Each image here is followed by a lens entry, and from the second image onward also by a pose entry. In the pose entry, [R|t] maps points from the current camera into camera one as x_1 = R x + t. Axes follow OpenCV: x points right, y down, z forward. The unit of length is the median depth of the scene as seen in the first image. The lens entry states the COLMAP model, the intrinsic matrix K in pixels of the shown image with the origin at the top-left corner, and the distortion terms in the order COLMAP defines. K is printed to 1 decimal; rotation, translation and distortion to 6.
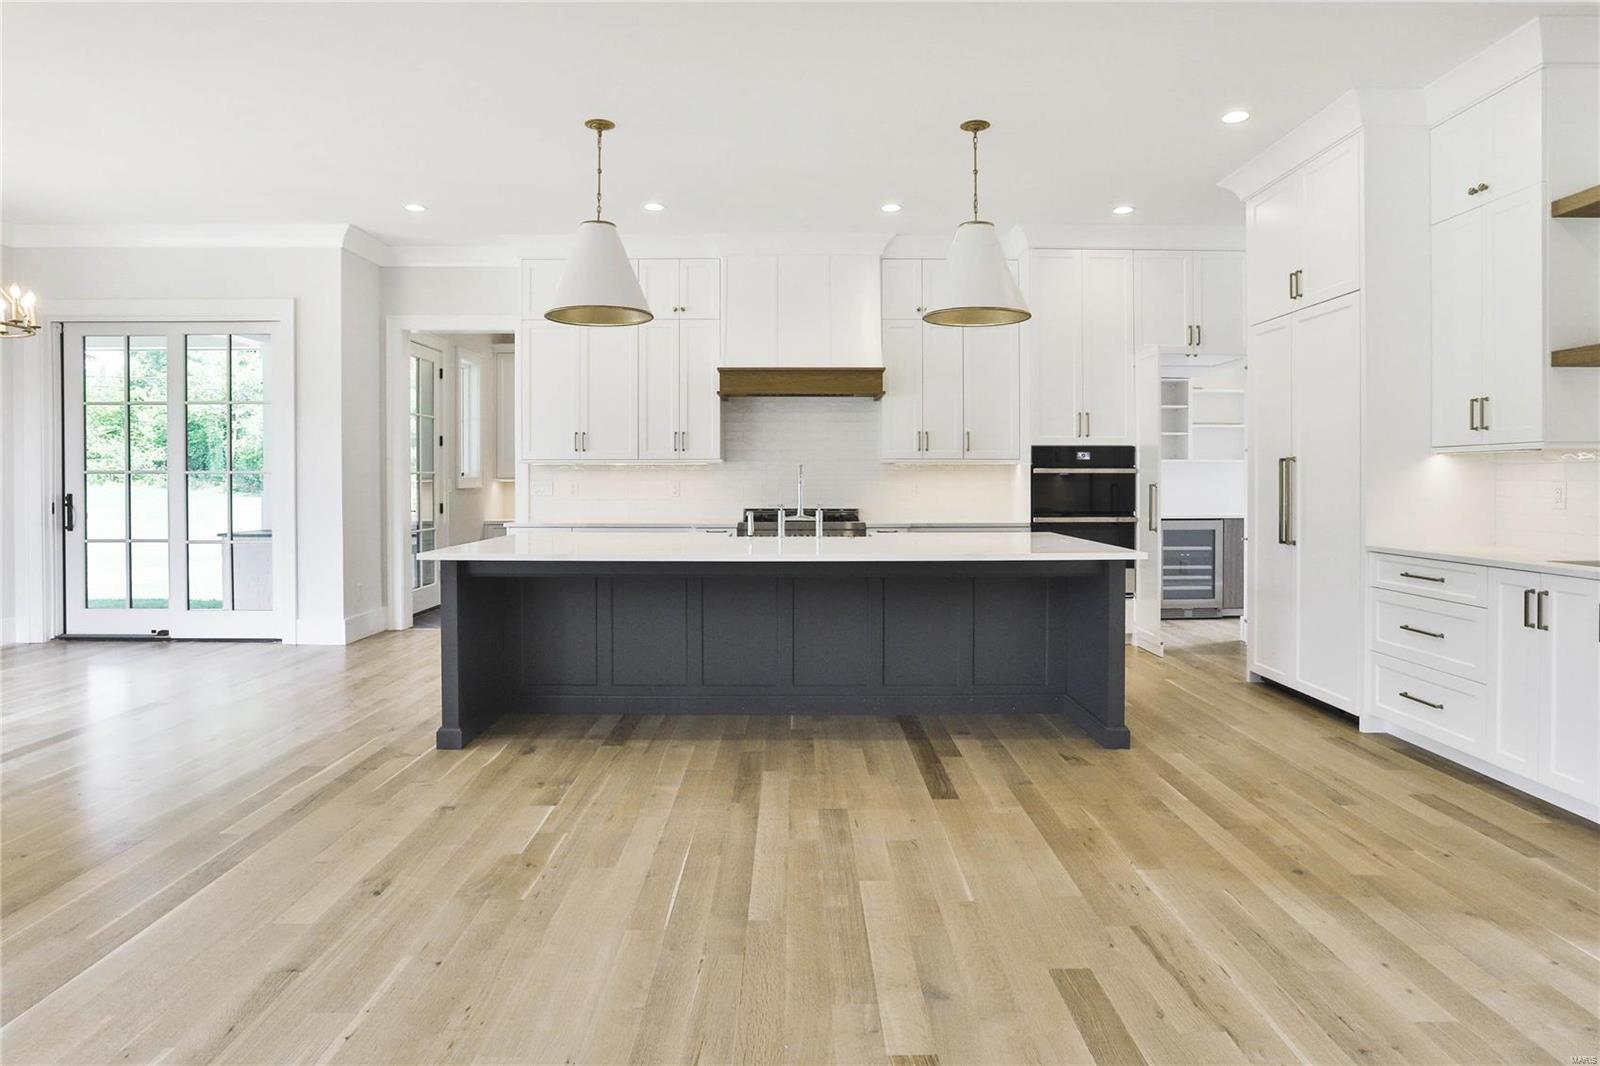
lens RADIAL K [[919.6, 0, 811.8], [0, 919.6, 488.2], [0, 0, 1]] dist [-0.028912, 0.002836]
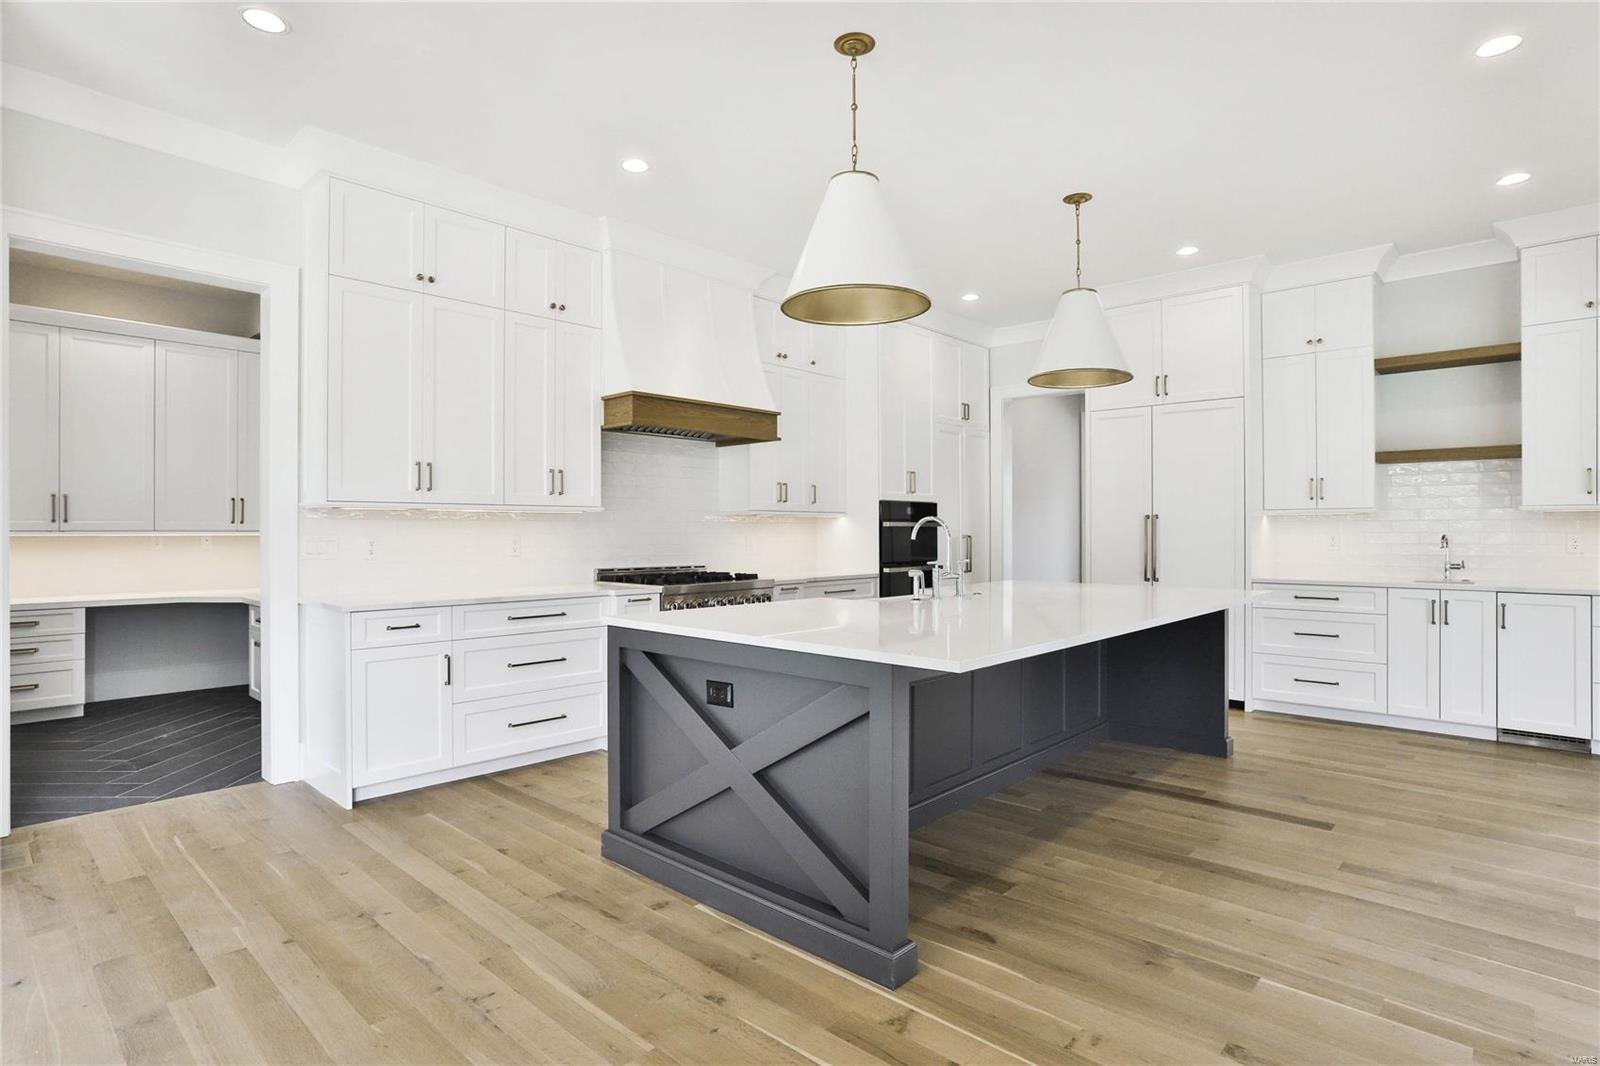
lens RADIAL K [[813.4, 0, 800.0], [0, 813.4, 533.0], [0, 0, 1]] dist [-0.044081, 0.025037]
pose [[0.689302, -0.001178, 0.724473, -0.679954], [0.007411, 0.999958, -0.005426, -0.005722], [-0.724436, 0.009109, 0.689282, 0.561038]]
